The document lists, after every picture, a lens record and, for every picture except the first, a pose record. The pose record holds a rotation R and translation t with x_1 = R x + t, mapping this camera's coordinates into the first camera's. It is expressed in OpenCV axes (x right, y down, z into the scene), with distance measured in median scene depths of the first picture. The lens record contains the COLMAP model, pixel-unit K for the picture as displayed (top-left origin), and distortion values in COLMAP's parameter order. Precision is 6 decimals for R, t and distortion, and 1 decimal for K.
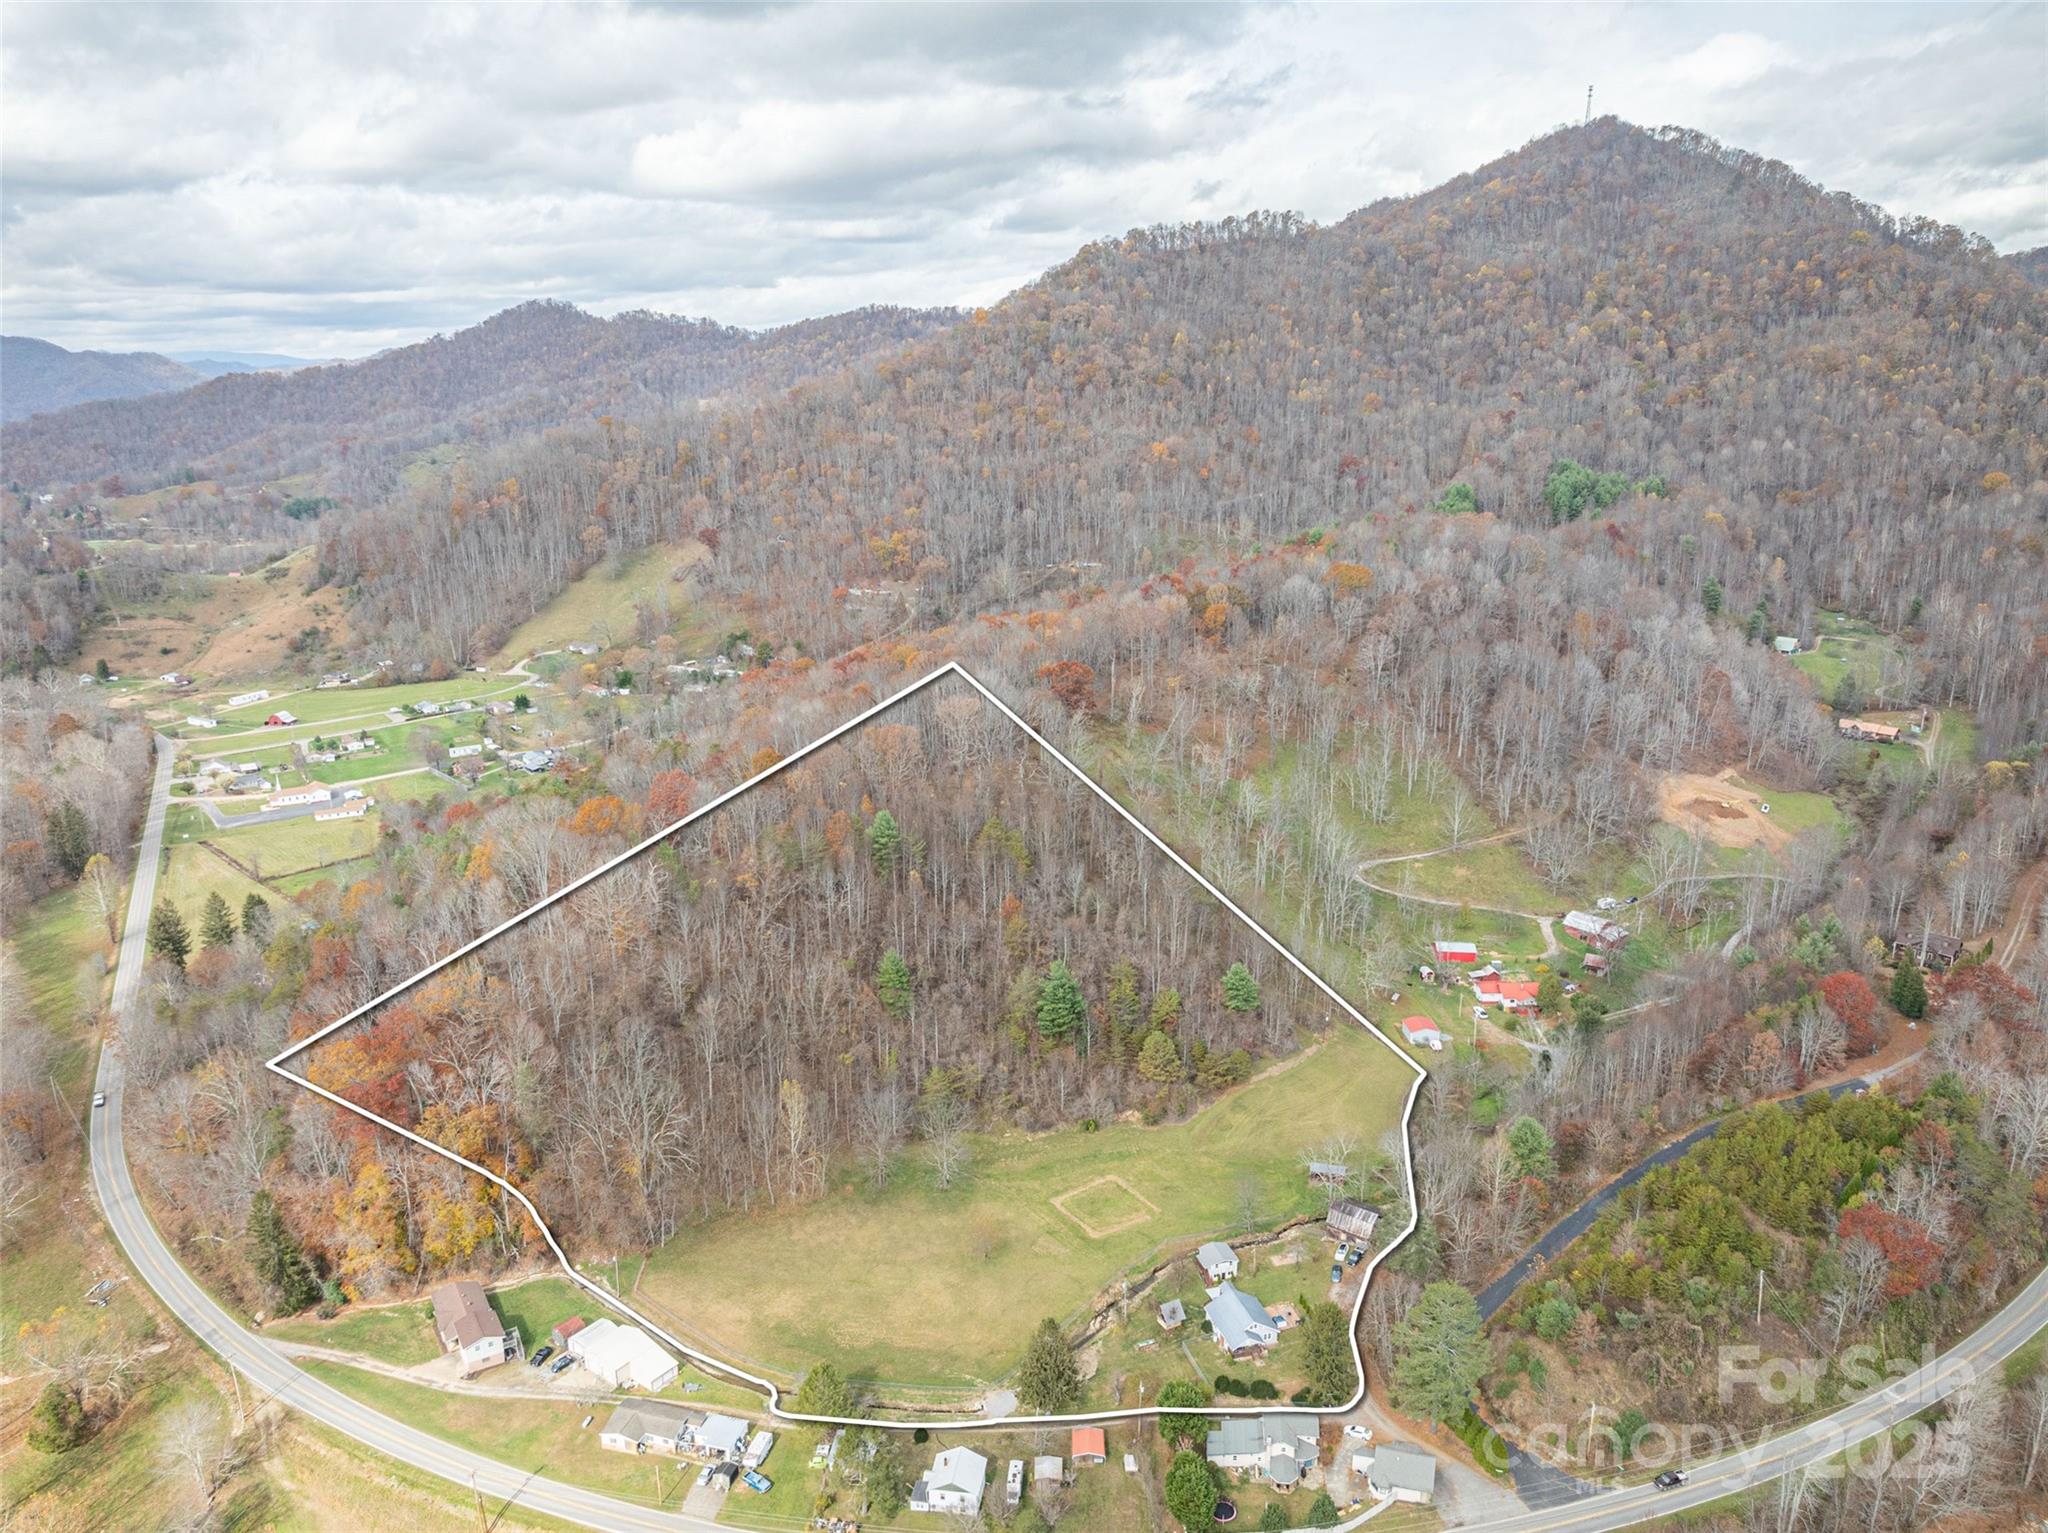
lens RADIAL K [[1449.2, 0, 1037.2], [0, 1449.2, 764.2], [0, 0, 1]] dist [-0.029922, -0.002715]
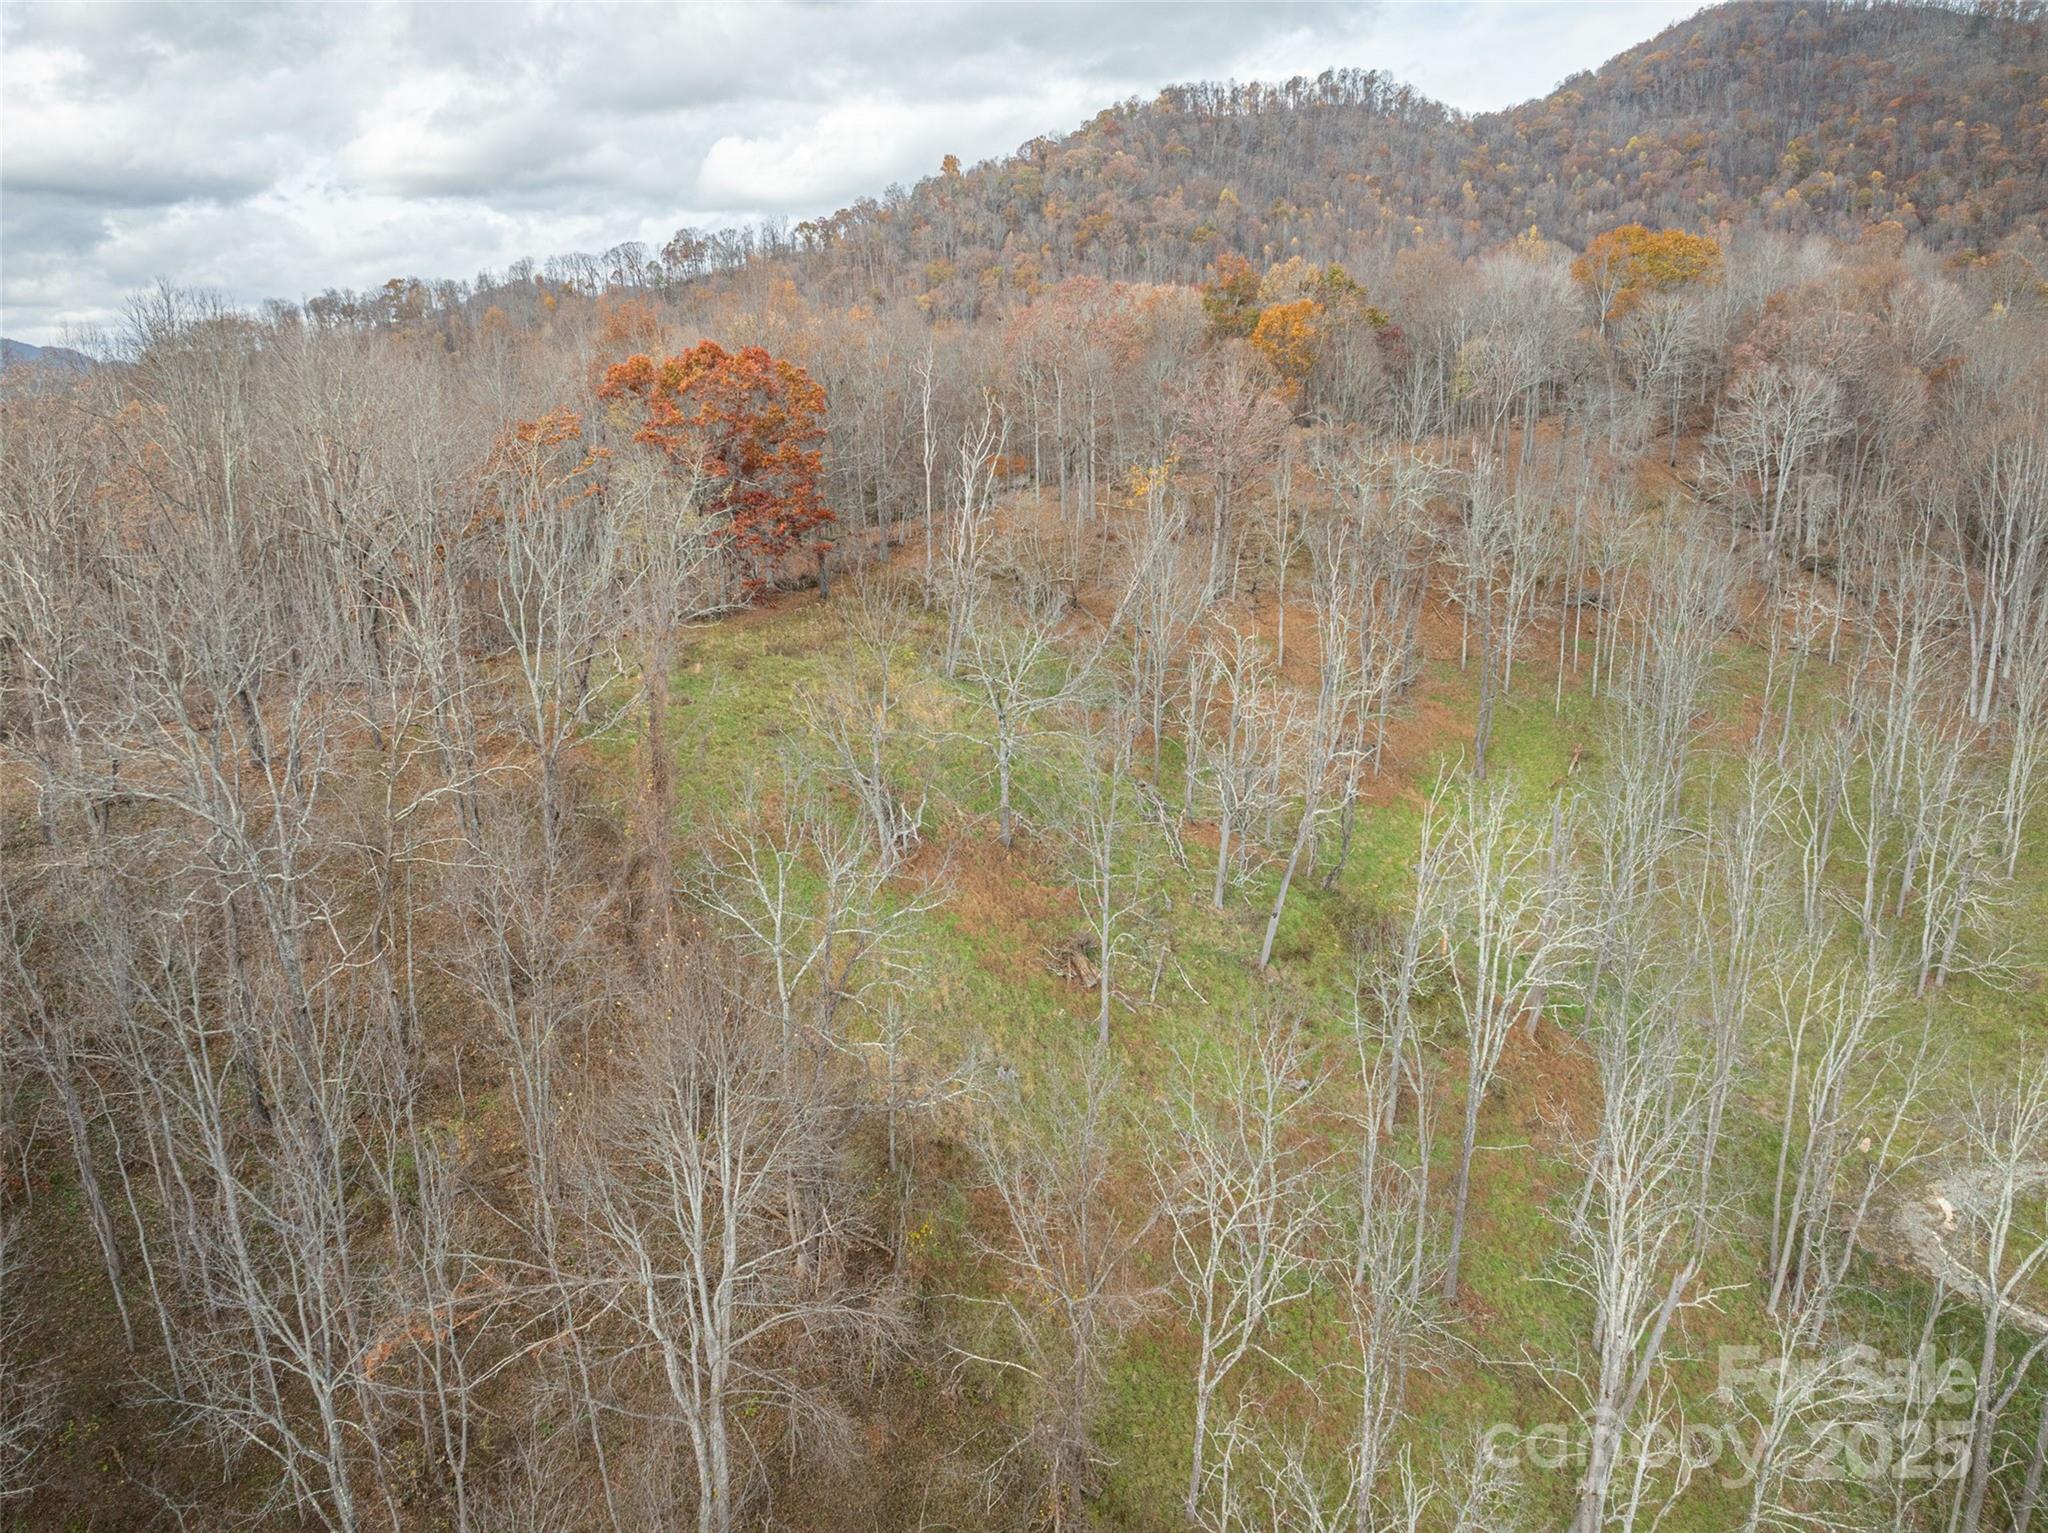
lens RADIAL K [[1453.7, 0, 1026.9], [0, 1453.7, 768.2], [0, 0, 1]] dist [-0.054665, 0.031541]
pose [[0.999000, 0.013303, -0.042678, 0.032353], [-0.014021, 0.999764, -0.016580, 0.002083], [0.042447, 0.017162, 0.998951, 0.273402]]
